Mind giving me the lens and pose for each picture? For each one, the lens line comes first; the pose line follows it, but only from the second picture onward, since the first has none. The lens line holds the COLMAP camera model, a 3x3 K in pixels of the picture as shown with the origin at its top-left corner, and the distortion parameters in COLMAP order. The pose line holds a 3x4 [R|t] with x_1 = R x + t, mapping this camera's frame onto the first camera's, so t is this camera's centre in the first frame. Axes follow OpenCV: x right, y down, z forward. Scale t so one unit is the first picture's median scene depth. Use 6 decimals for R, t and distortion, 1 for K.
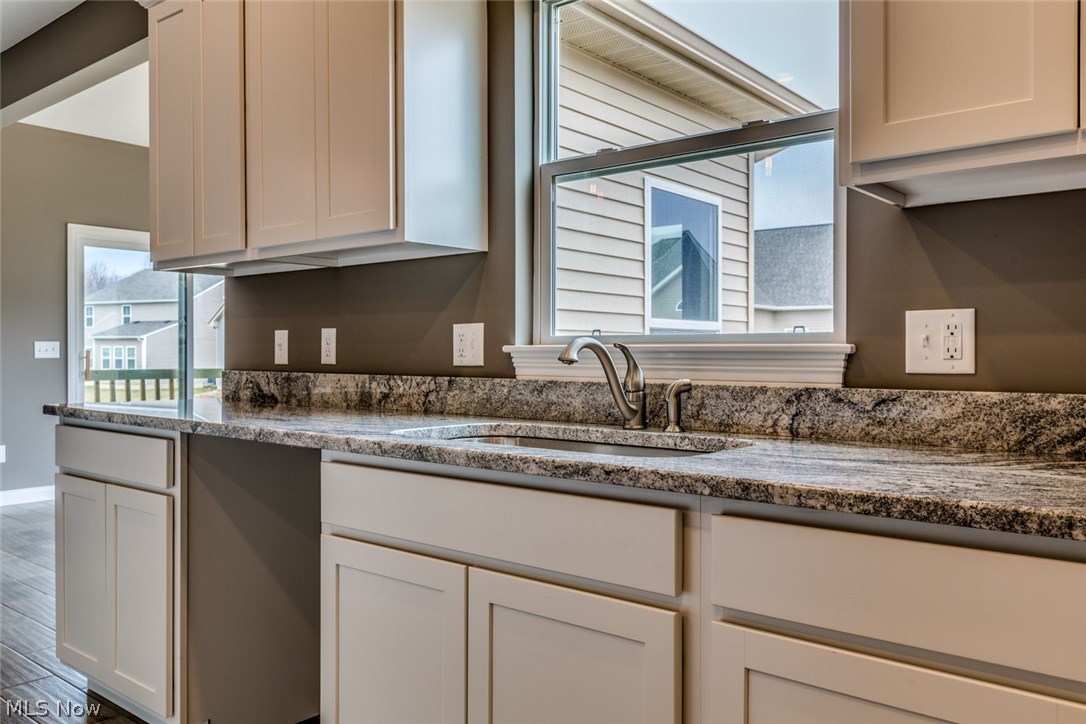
lens RADIAL K [[863.2, 0, 525.1], [0, 863.2, 358.2], [0, 0, 1]] dist [-0.006141, 0.005502]
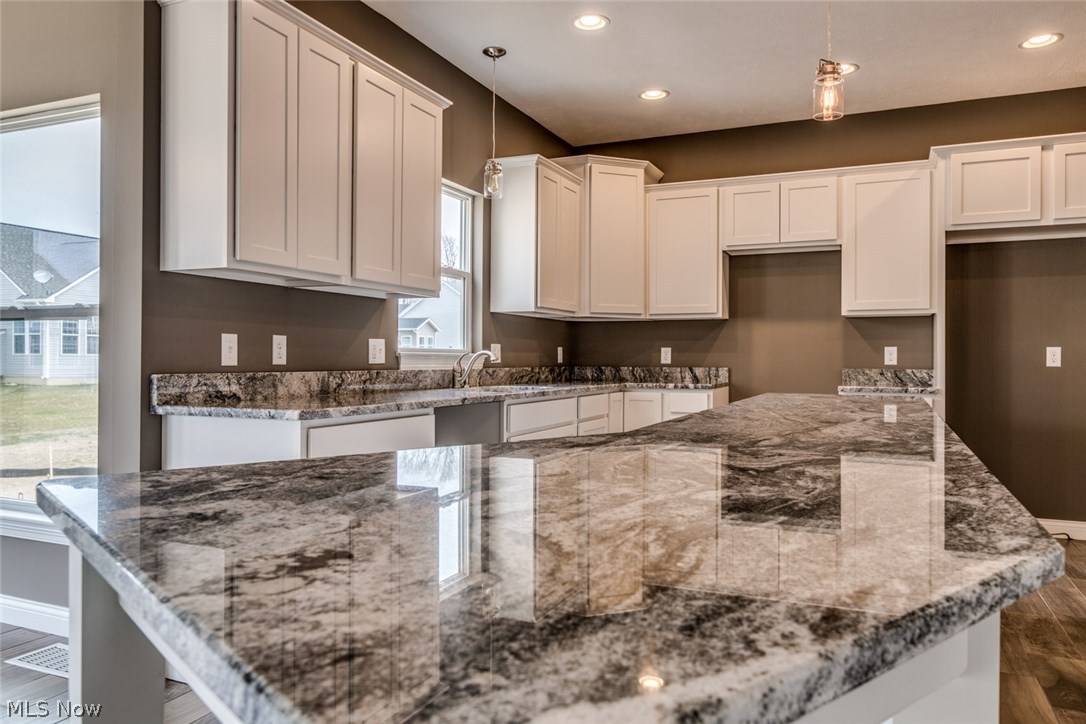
lens RADIAL K [[765.6, 0, 541.3], [0, 765.6, 356.7], [0, 0, 1]] dist [0.001335, 0.000193]
pose [[-0.289957, -0.001006, 0.957039, -0.625633], [-0.000651, 0.999999, 0.000854, -0.002612], [-0.957039, -0.000375, -0.289958, 0.435101]]
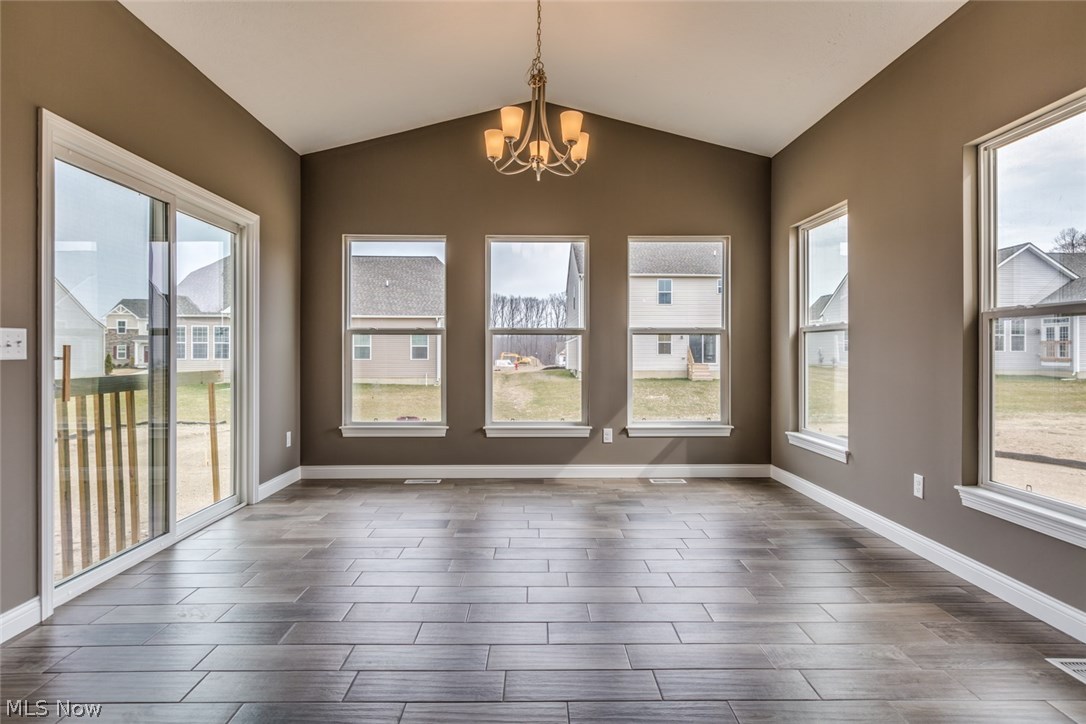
lens RADIAL K [[604.1, 0, 540.4], [0, 604.1, 349.5], [0, 0, 1]] dist [0.002808, -0.000466]
pose [[0.750709, 0.001907, 0.660630, -0.563223], [0.002969, 0.999976, -0.006260, -0.003145], [-0.660626, 0.006661, 0.750686, 0.530784]]
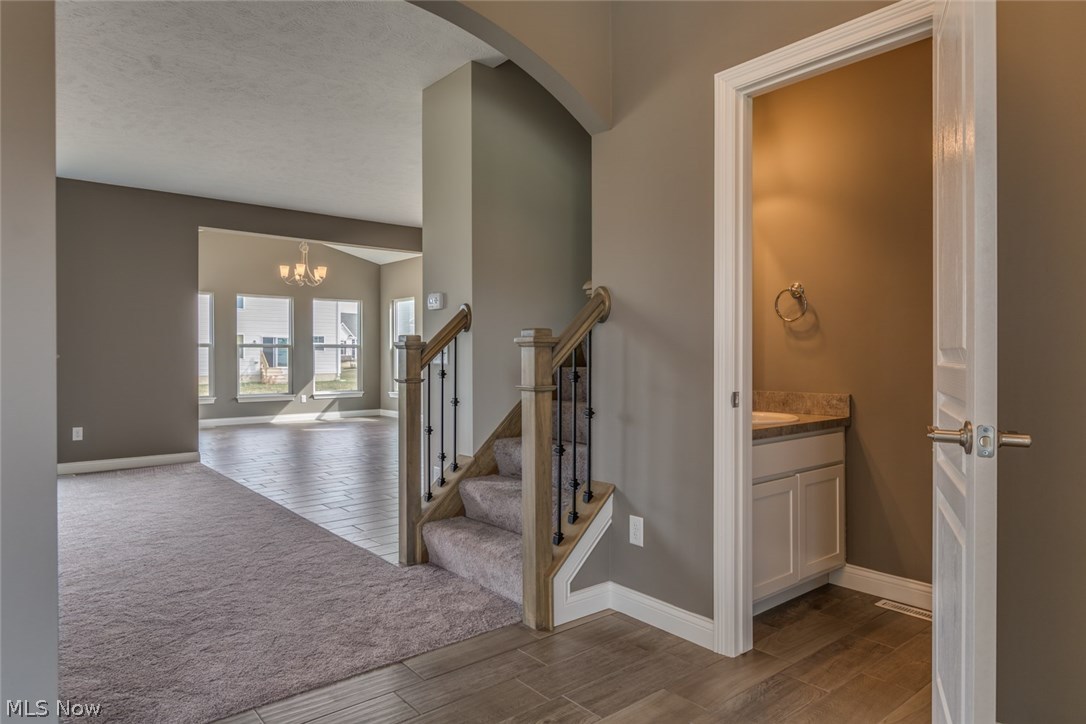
lens RADIAL K [[665.0, 0, 539.4], [0, 665.0, 366.9], [0, 0, 1]] dist [0.000586, -0.000106]
pose [[0.173598, -0.018827, 0.984637, -1.633085], [0.007596, 0.999813, 0.017778, -0.003527], [-0.984787, 0.004393, 0.173708, 0.141860]]
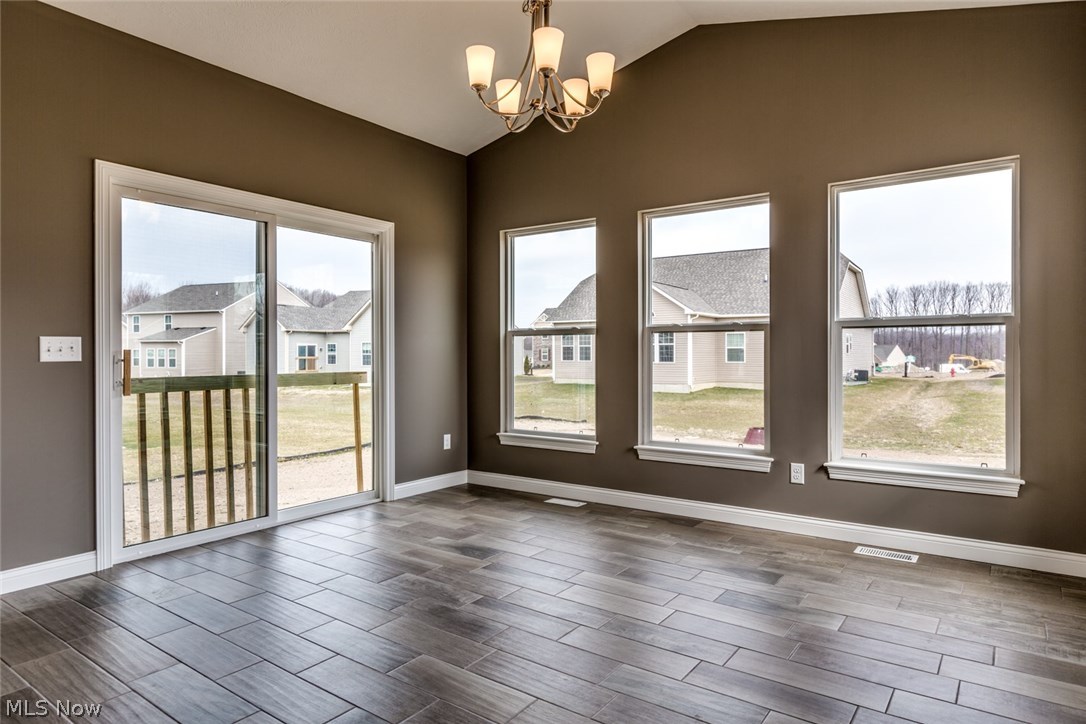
lens RADIAL K [[640.8, 0, 526.3], [0, 640.8, 354.3], [0, 0, 1]] dist [0.002615, 0.000090]
pose [[0.996968, -0.002477, 0.077769, -0.244922], [0.002795, 0.999988, -0.003981, -0.002975], [-0.077758, 0.004187, 0.996963, 0.495848]]
